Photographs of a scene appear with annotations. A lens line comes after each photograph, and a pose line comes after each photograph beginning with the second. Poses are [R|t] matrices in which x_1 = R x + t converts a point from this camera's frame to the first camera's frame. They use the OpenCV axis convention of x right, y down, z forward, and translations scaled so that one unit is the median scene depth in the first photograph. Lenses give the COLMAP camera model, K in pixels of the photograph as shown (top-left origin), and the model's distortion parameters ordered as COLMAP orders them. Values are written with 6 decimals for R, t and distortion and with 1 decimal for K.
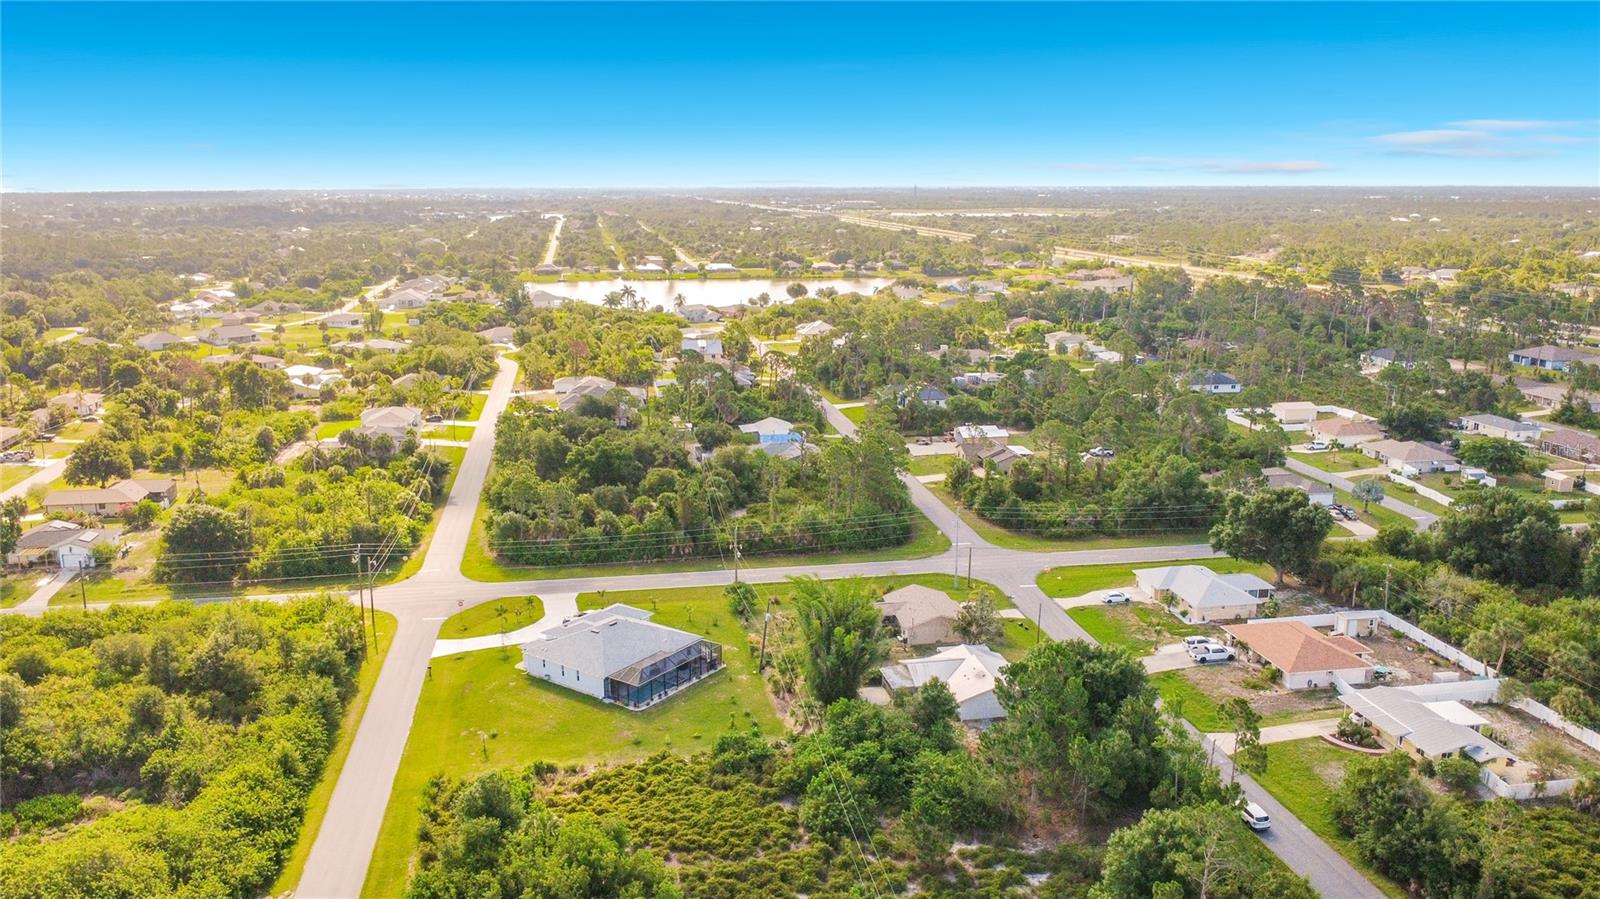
lens RADIAL K [[1180.5, 0, 799.8], [0, 1180.5, 412.5], [0, 0, 1]] dist [0.009004, -0.000439]
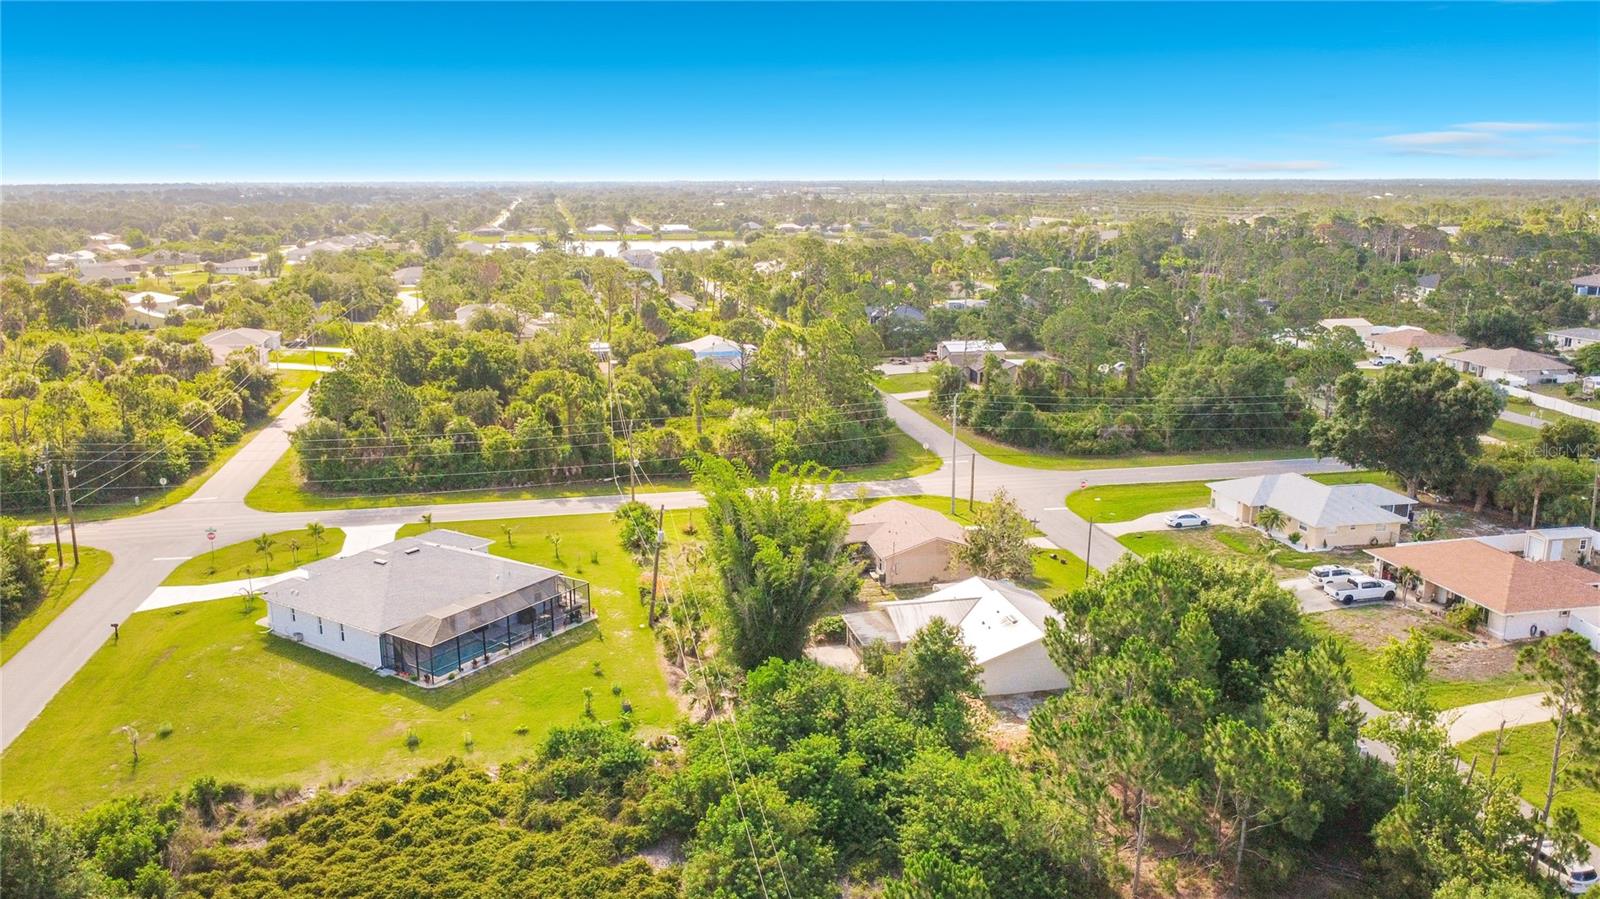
lens RADIAL K [[1053.4, 0, 800.0], [0, 1053.4, 449.5], [0, 0, 1]] dist [0.001140, 0.001131]
pose [[0.999779, -0.009309, 0.018831, 0.035017], [0.009150, 0.999922, 0.008486, 0.121231], [-0.018908, -0.008312, 0.999787, 0.438411]]
